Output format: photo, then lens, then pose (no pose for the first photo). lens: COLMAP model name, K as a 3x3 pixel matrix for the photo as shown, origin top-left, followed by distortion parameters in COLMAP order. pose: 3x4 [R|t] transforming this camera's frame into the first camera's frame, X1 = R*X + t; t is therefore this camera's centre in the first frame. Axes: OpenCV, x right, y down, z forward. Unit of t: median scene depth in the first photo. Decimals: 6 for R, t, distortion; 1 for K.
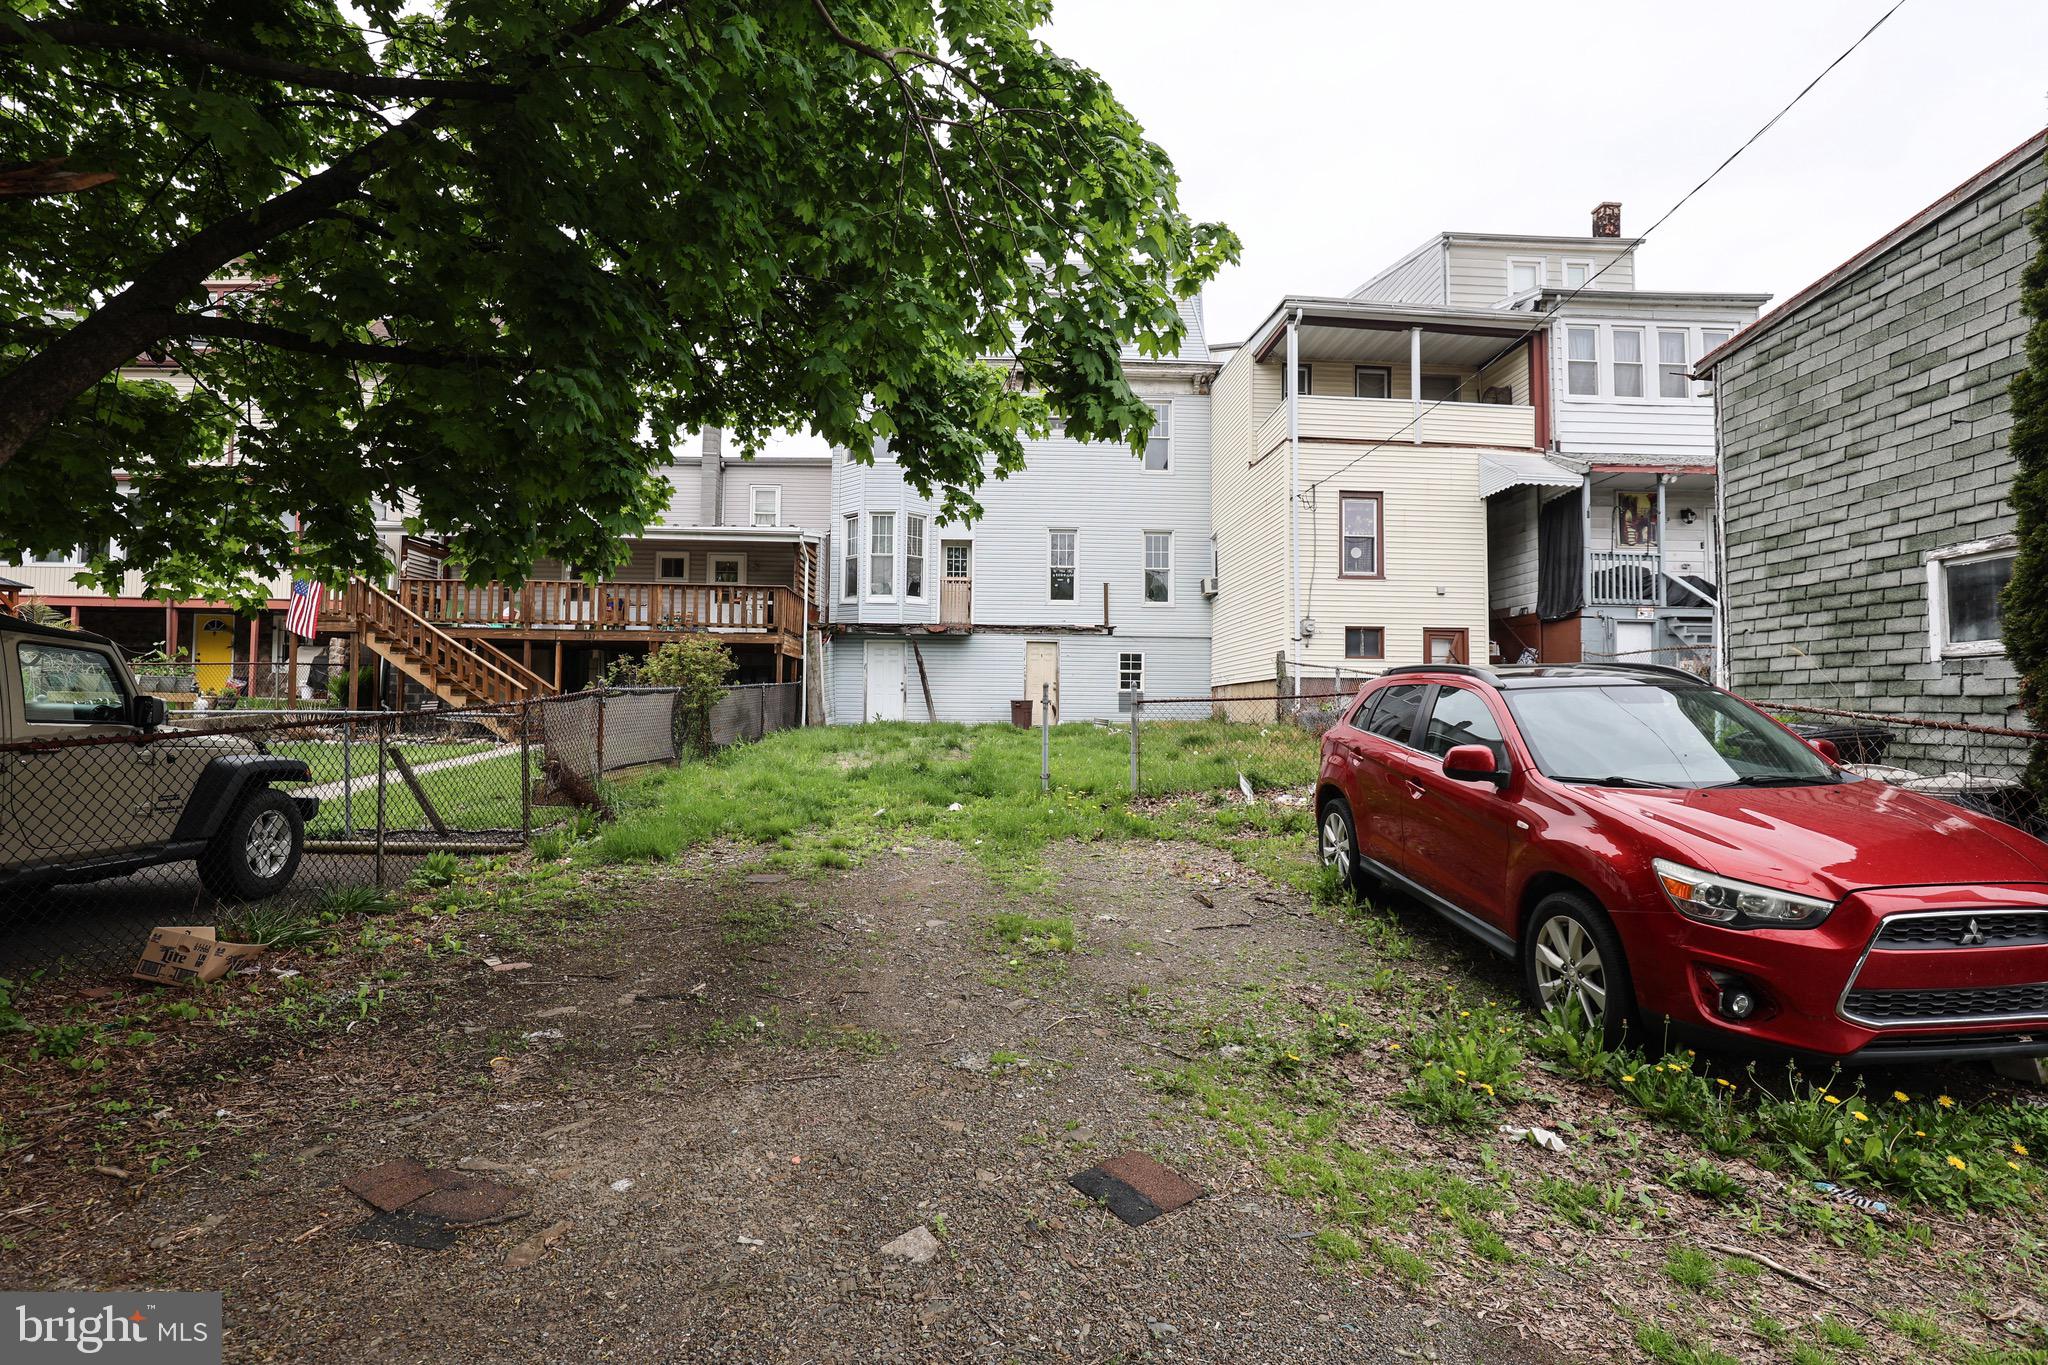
lens RADIAL K [[965.0, 0, 1024.0], [0, 965.0, 682.5], [0, 0, 1]] dist [-0.032166, 0.001604]
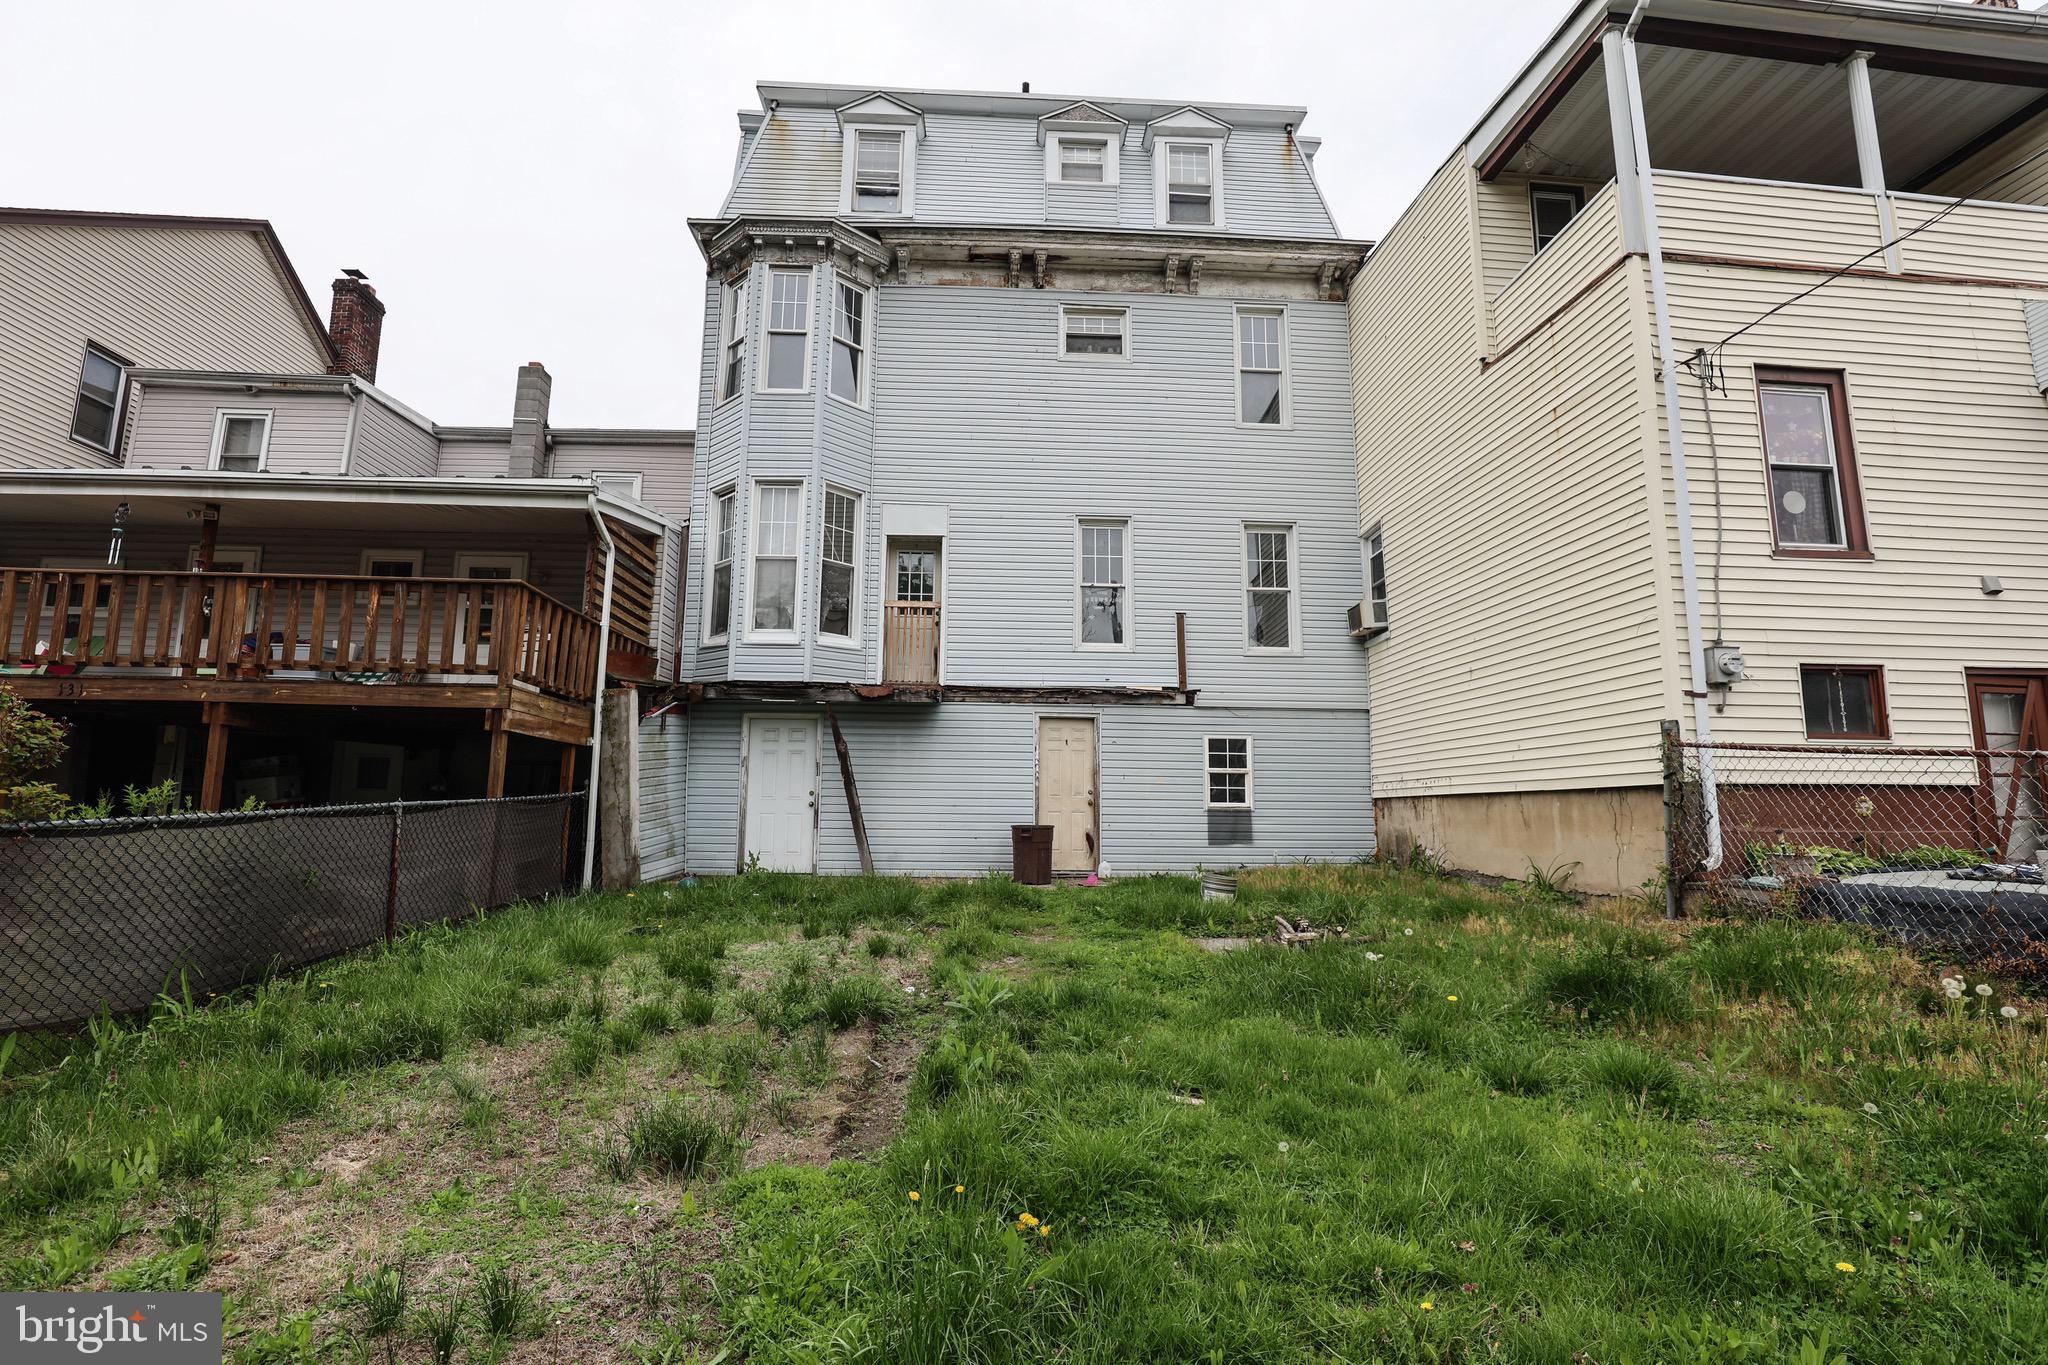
lens RADIAL K [[965.0, 0, 1024.0], [0, 965.0, 682.5], [0, 0, 1]] dist [-0.032166, 0.001604]
pose [[0.999850, 0.000703, 0.017299, -0.016158], [0.001067, 0.994773, -0.102108, -0.005708], [-0.017280, 0.102111, 0.994623, 0.457295]]
